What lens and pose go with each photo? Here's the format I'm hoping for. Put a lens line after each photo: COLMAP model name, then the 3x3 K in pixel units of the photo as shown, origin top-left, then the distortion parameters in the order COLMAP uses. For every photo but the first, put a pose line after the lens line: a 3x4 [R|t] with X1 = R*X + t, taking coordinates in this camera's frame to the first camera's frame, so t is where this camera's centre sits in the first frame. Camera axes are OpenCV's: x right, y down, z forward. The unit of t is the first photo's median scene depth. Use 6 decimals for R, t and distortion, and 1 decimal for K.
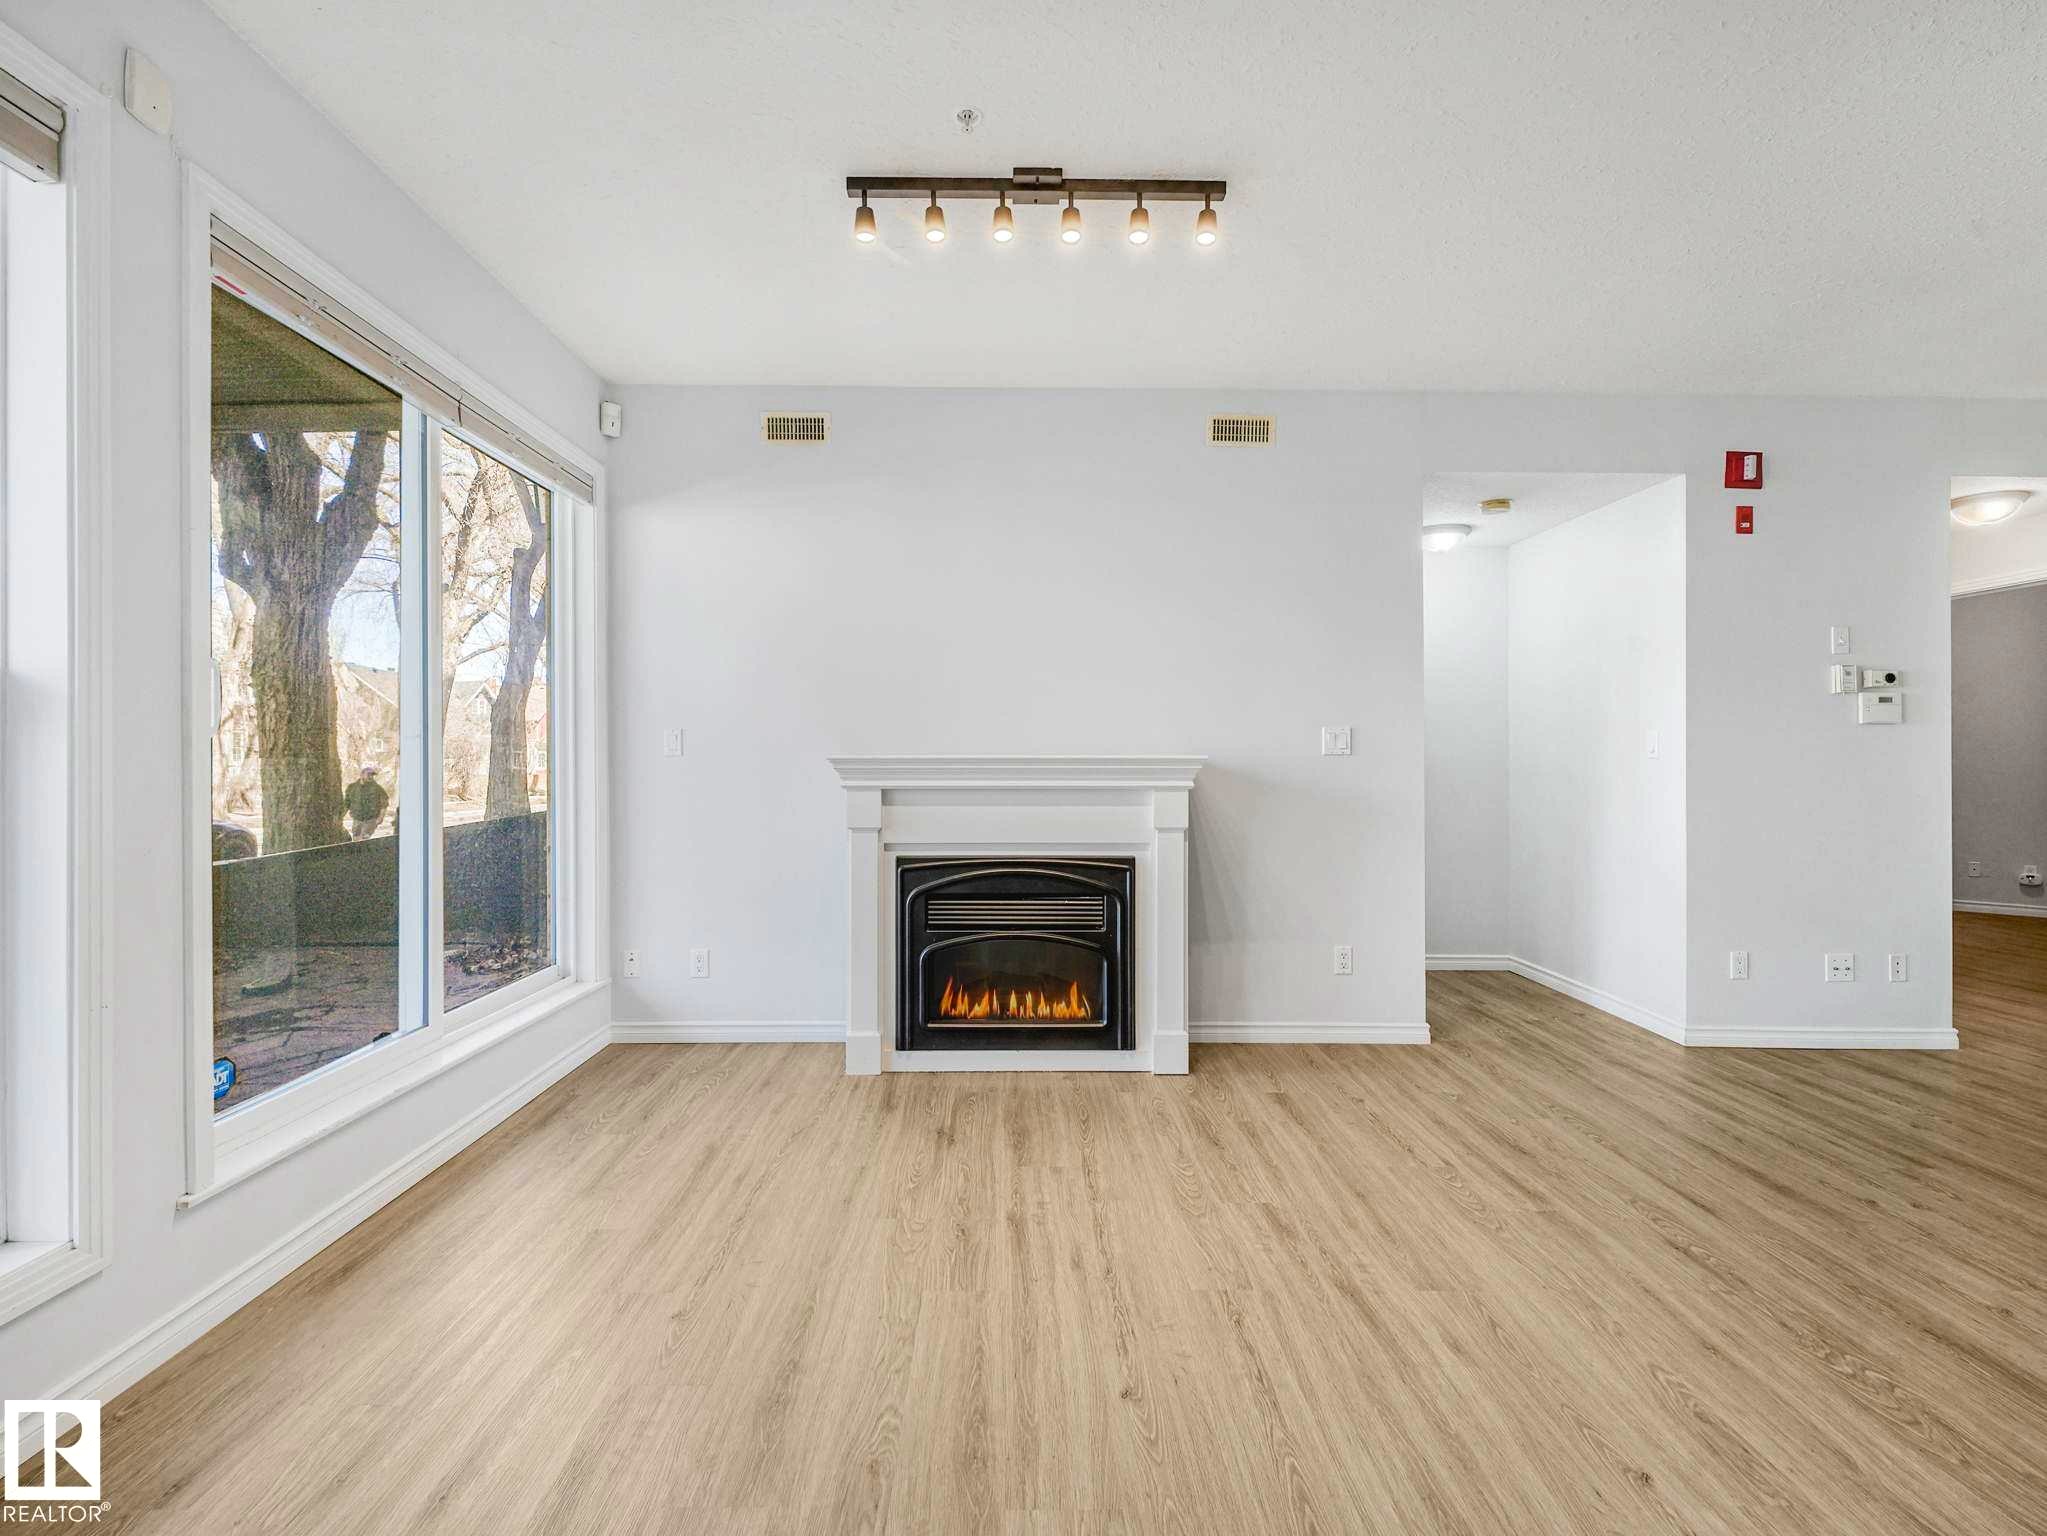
lens RADIAL K [[931.2, 0, 1018.1], [0, 931.2, 759.0], [0, 0, 1]] dist [0.017216, -0.007514]
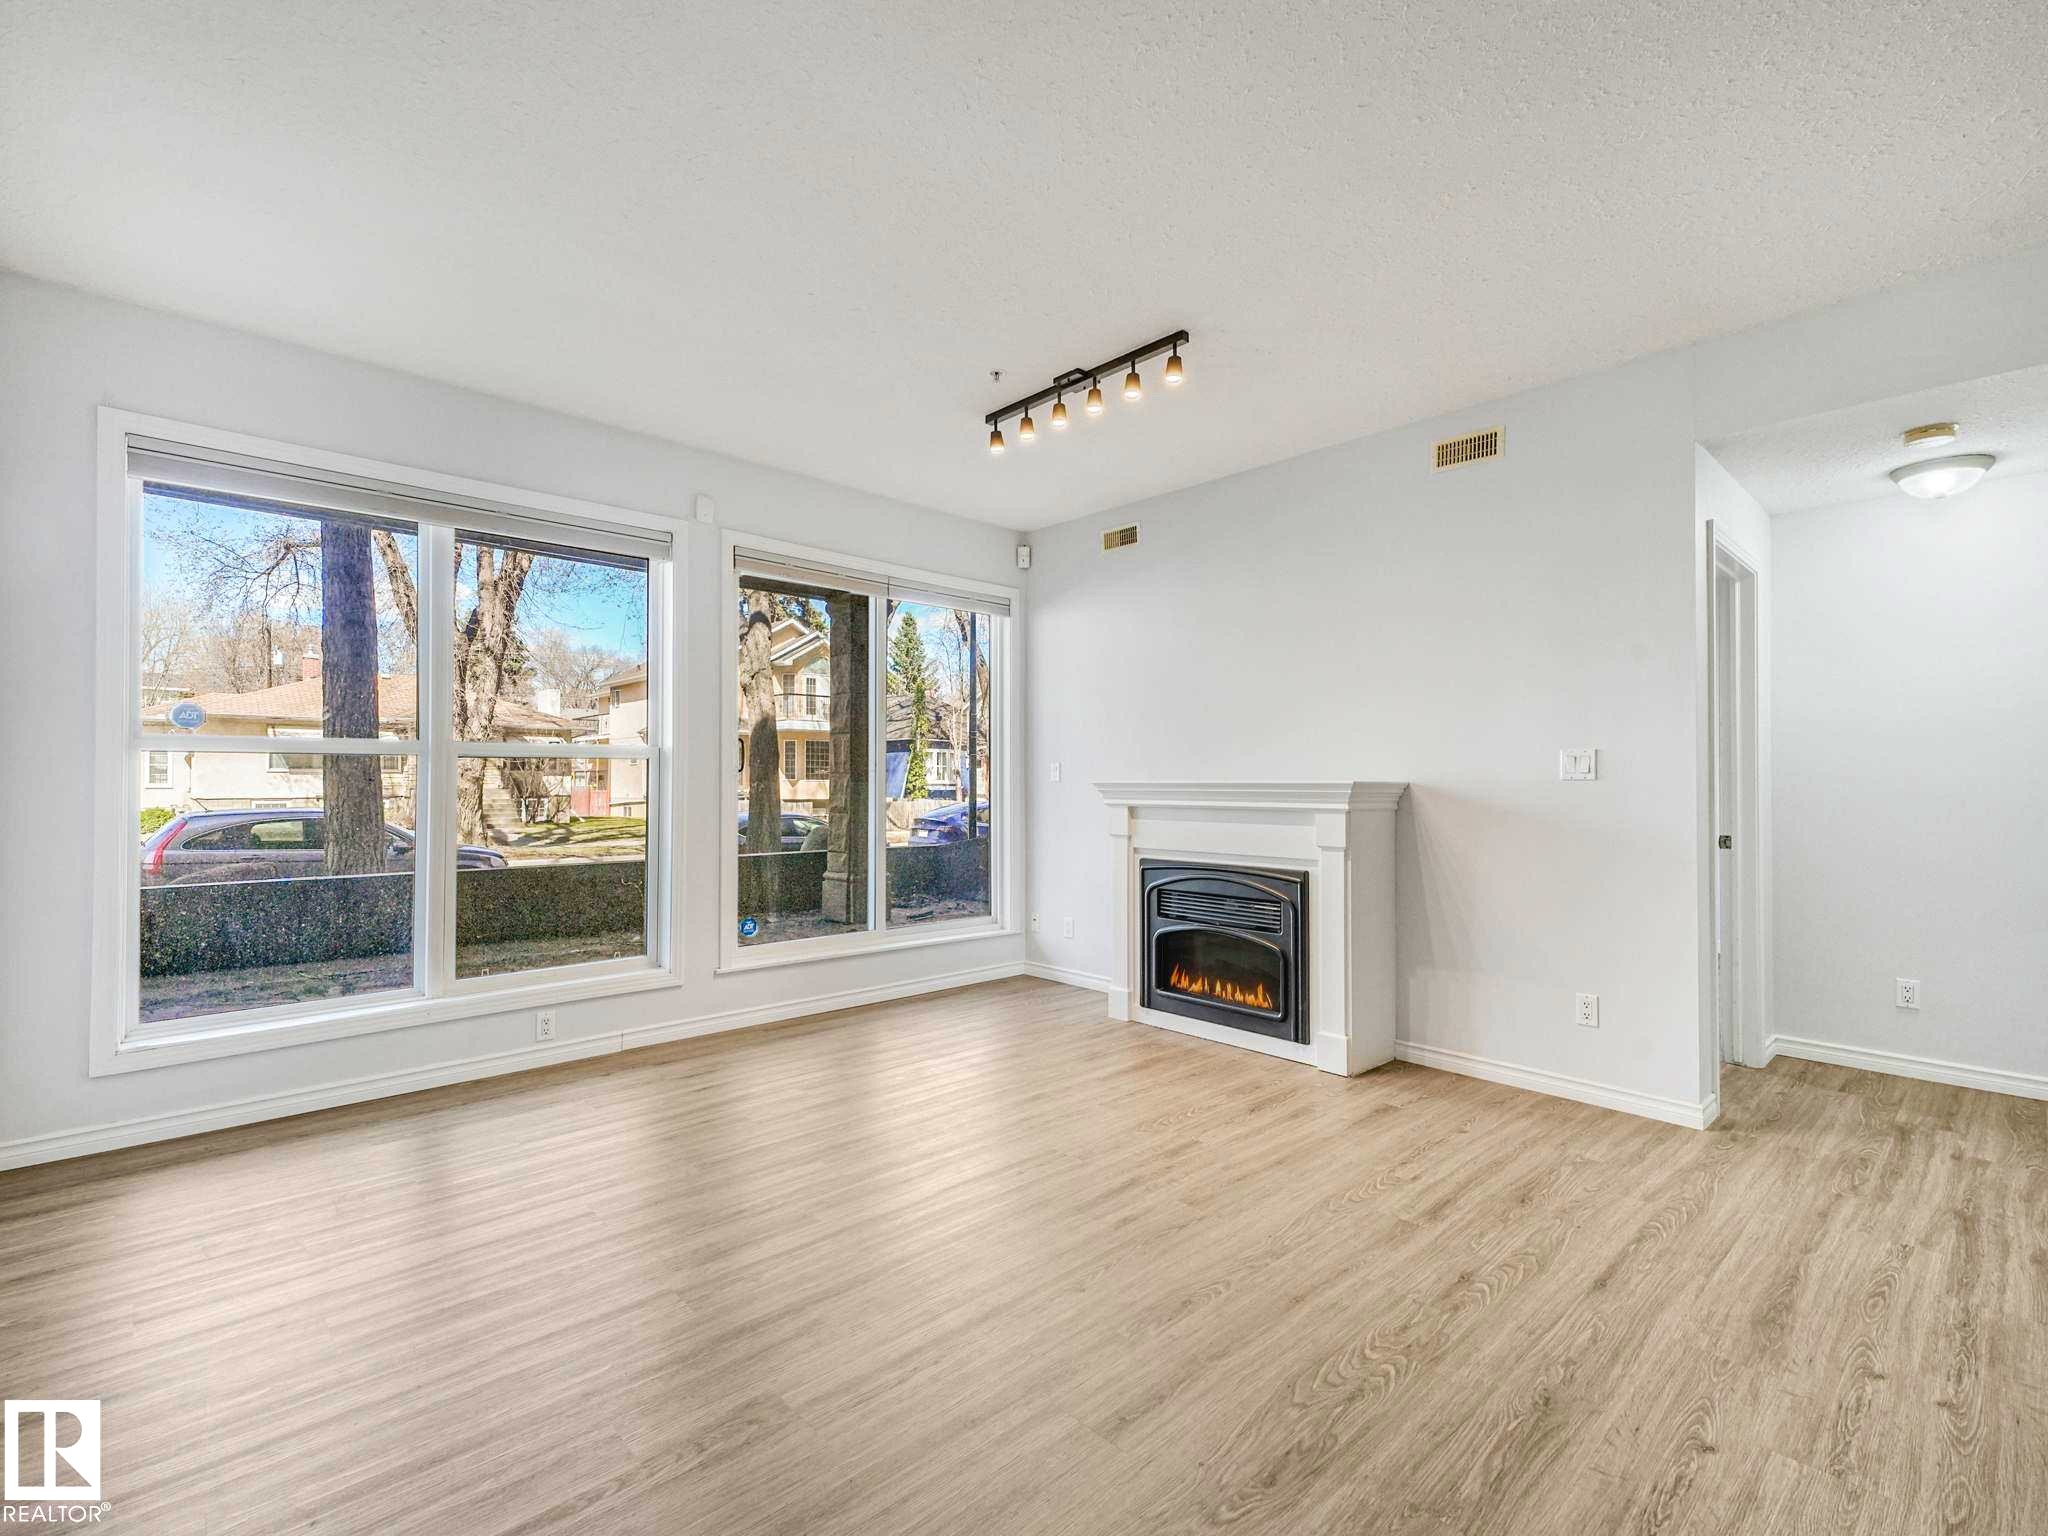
lens RADIAL K [[931.6, 0, 1013.7], [0, 931.6, 769.7], [0, 0, 1]] dist [0.017216, -0.007514]
pose [[0.669847, -0.011188, -0.742415, 0.724044], [-0.003803, 0.999822, -0.018498, 0.005255], [0.742489, 0.015215, 0.669685, -0.011002]]
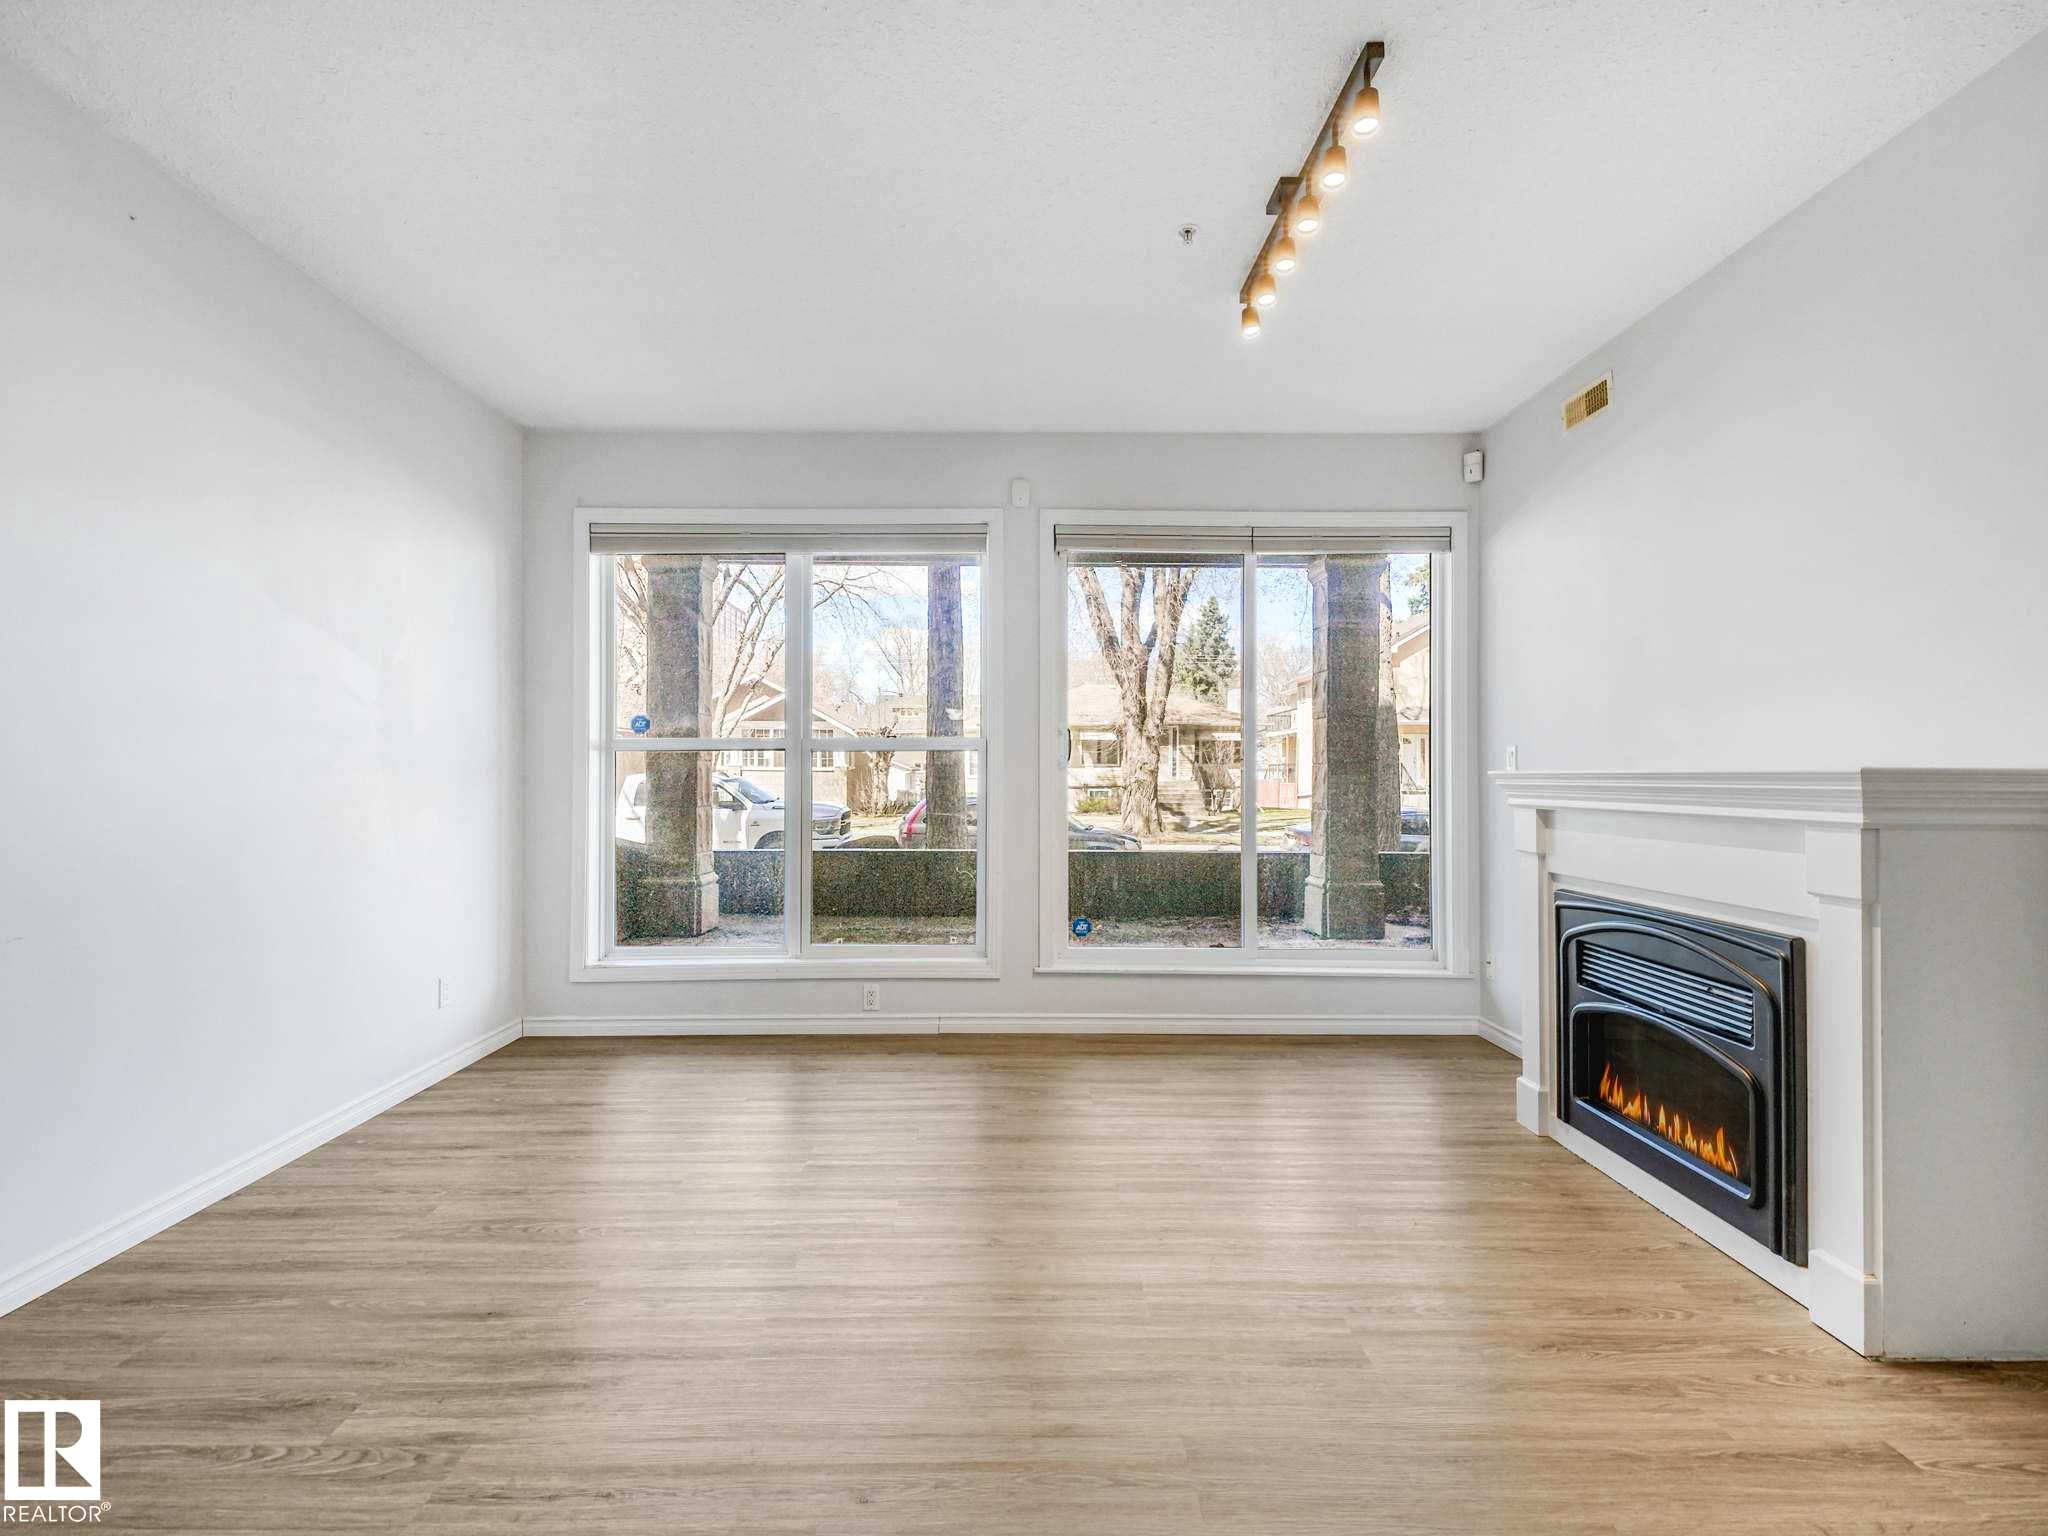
lens RADIAL K [[931.6, 0, 1013.5], [0, 931.6, 762.6], [0, 0, 1]] dist [0.017216, -0.007514]
pose [[0.002289, -0.014405, -0.999894, 0.725539], [-0.007908, 0.999865, -0.014423, 0.005516], [0.999966, 0.007940, 0.002175, 0.501004]]
